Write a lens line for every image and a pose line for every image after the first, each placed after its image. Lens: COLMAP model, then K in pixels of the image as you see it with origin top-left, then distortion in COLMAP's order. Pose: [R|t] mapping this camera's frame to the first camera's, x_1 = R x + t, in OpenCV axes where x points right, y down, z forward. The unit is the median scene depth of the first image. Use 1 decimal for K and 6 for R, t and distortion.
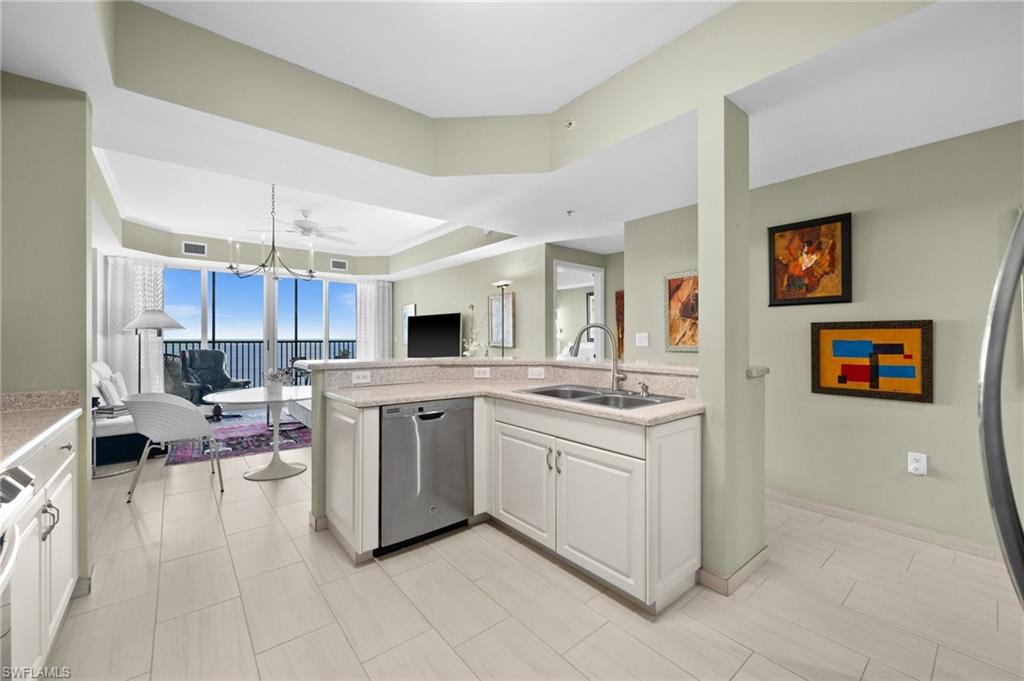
lens RADIAL K [[406.5, 0, 511.1], [0, 406.5, 339.9], [0, 0, 1]] dist [-0.002457, 0.000467]
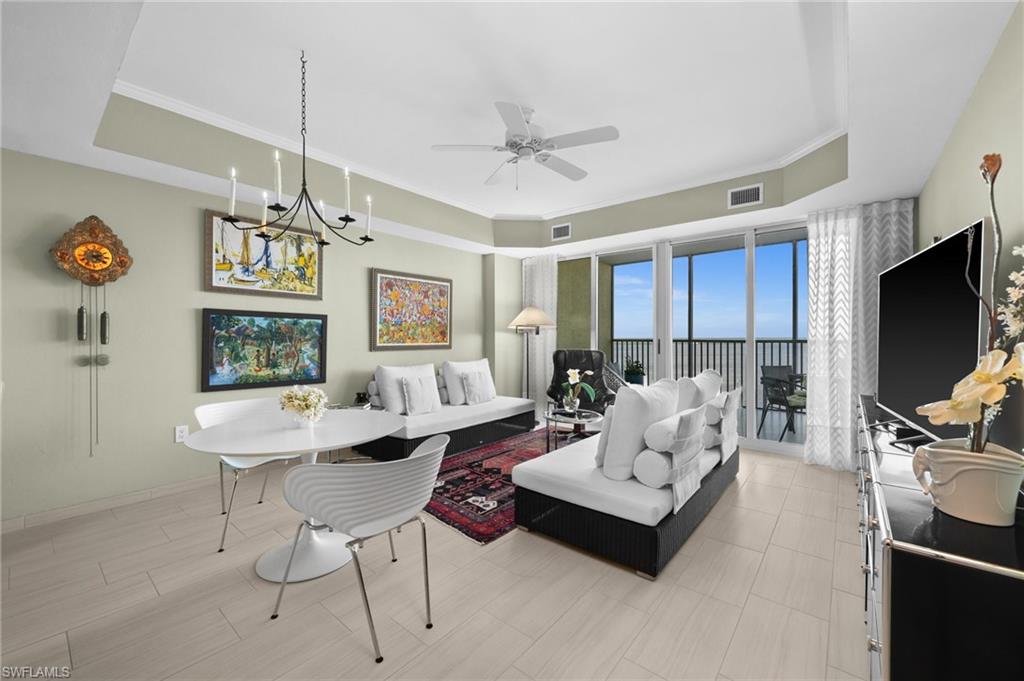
lens RADIAL K [[406.5, 0, 508.6], [0, 406.5, 338.7], [0, 0, 1]] dist [-0.002457, 0.000467]
pose [[0.185709, 0.004710, -0.982594, 0.052040], [-0.003194, 0.999986, 0.004190, -0.002417], [0.982600, 0.002360, 0.185721, 0.856395]]
